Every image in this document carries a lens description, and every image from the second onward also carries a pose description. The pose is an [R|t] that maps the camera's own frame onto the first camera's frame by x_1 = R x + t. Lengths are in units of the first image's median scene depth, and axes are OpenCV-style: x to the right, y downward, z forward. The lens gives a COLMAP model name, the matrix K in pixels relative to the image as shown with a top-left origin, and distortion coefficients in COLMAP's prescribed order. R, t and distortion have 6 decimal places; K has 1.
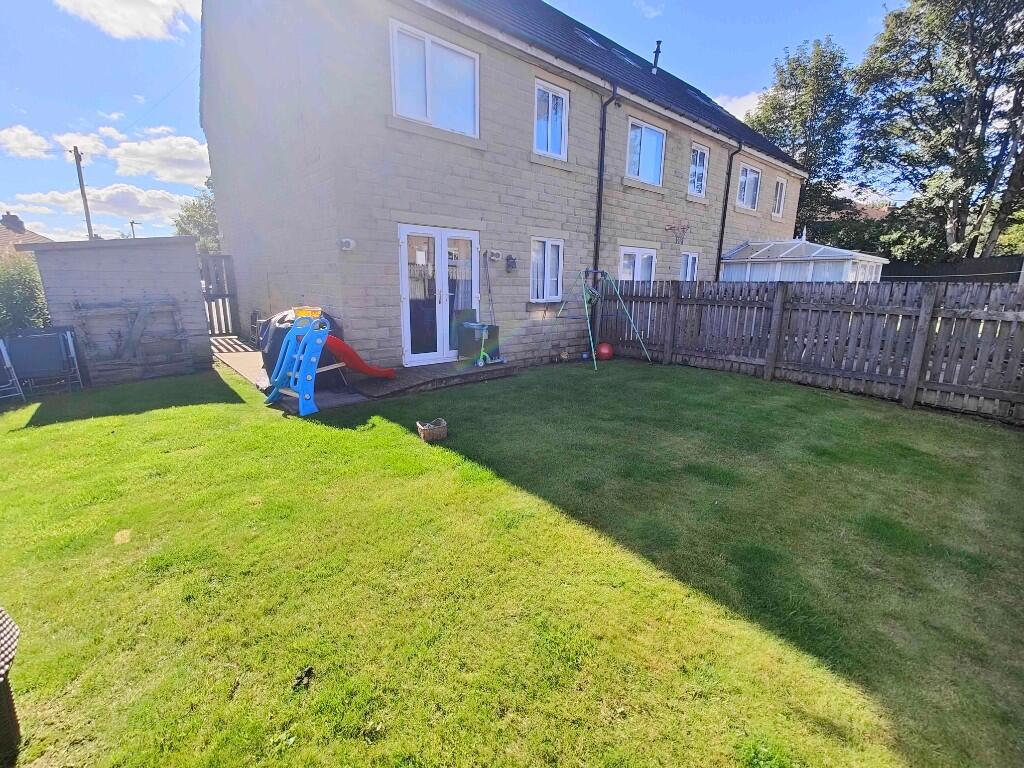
lens RADIAL K [[450.8, 0, 506.3], [0, 450.8, 382.7], [0, 0, 1]] dist [0.007720, -0.000124]
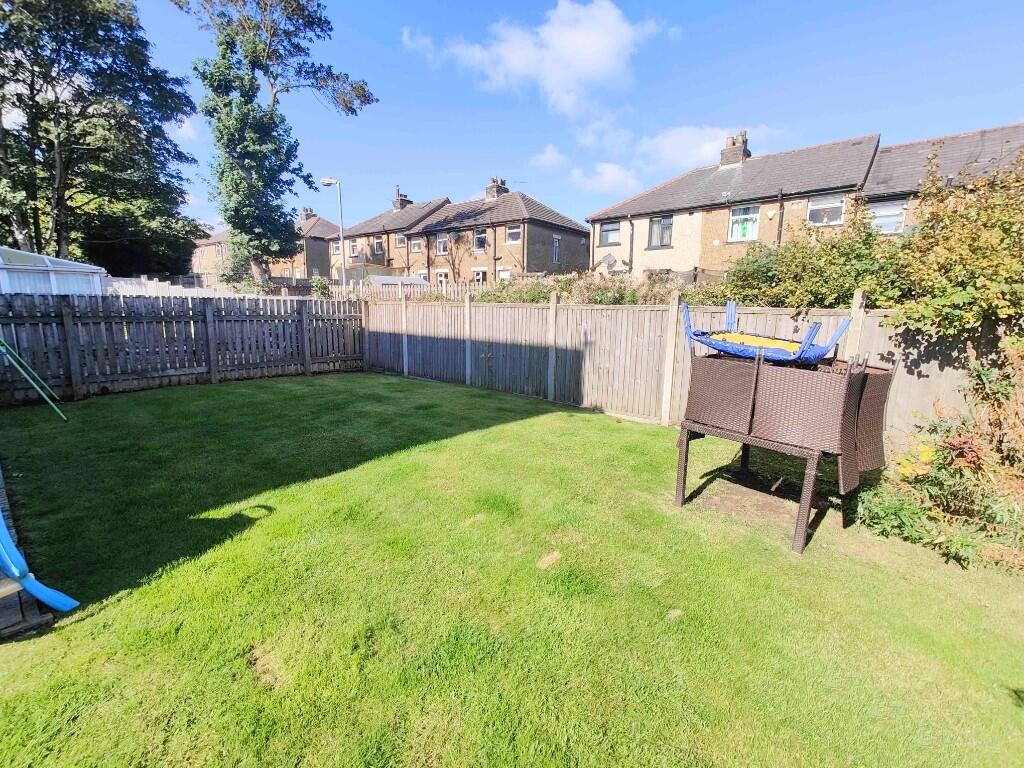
lens RADIAL K [[450.8, 0, 510.4], [0, 450.8, 381.3], [0, 0, 1]] dist [0.007720, -0.000124]
pose [[-0.169480, -0.179506, 0.969048, -0.940566], [0.199168, 0.956746, 0.212060, -0.151159], [-0.965199, 0.228943, -0.126398, 0.609511]]
